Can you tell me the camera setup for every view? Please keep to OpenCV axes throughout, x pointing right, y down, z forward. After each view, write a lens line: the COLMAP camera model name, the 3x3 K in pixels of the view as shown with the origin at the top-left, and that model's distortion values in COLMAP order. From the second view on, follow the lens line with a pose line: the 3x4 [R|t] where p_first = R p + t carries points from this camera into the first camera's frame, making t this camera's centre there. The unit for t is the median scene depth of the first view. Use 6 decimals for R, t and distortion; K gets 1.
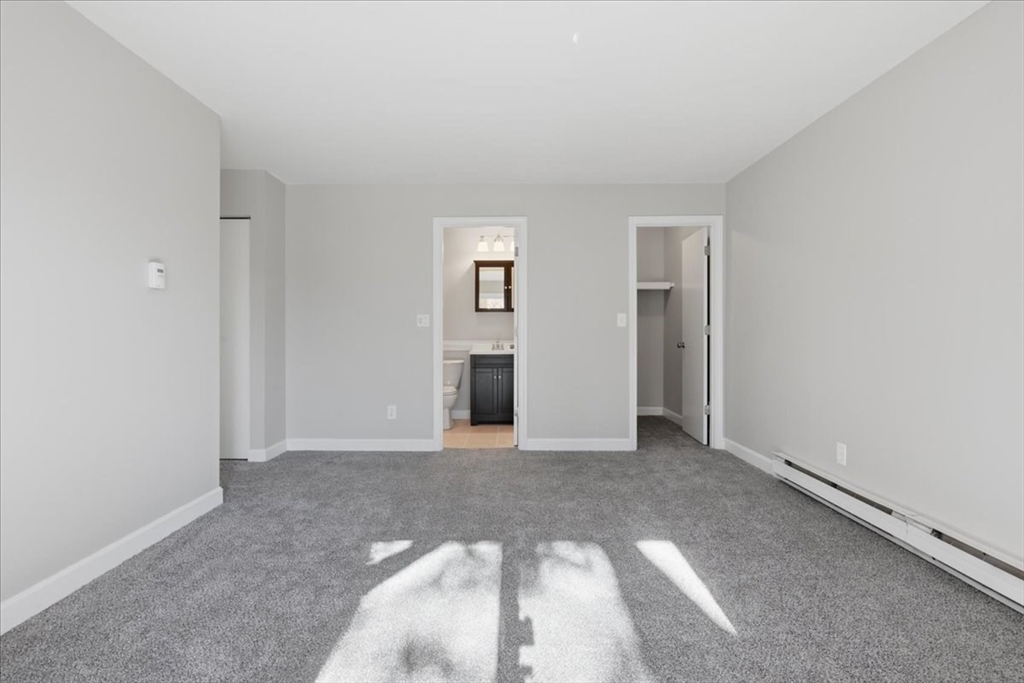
lens RADIAL K [[495.4, 0, 519.6], [0, 495.4, 339.3], [0, 0, 1]] dist [-0.006188, 0.004580]
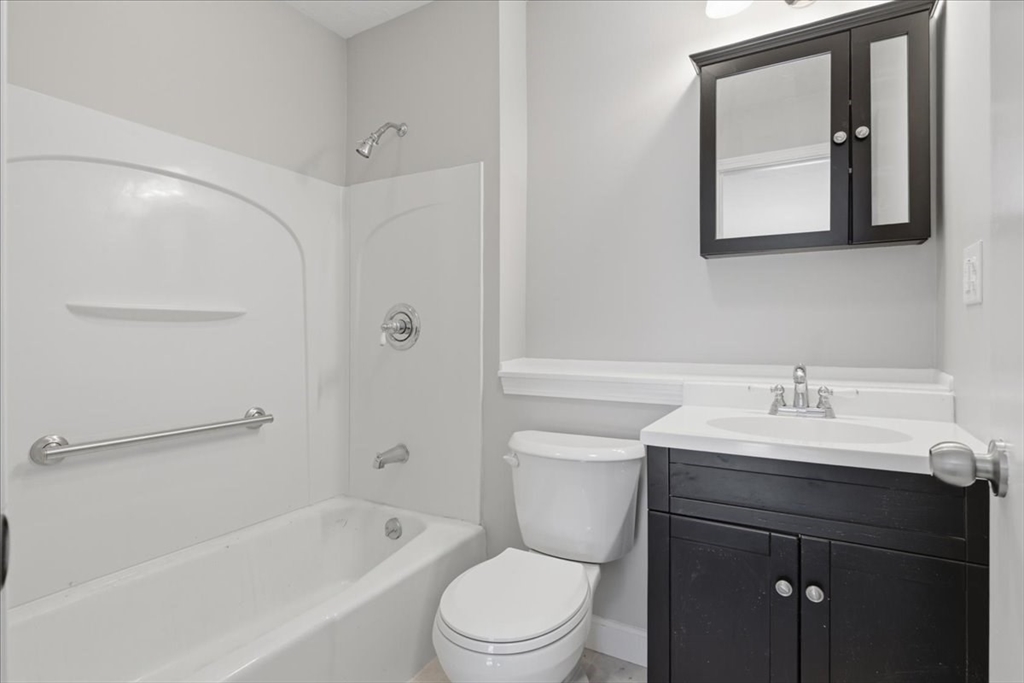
lens RADIAL K [[495.4, 0, 515.1], [0, 495.4, 339.3], [0, 0, 1]] dist [-0.006188, 0.004580]
pose [[0.850727, 0.002972, -0.525600, -0.049828], [-0.010800, 0.999872, -0.011827, -0.009714], [0.525497, 0.015738, 0.850650, 1.030047]]
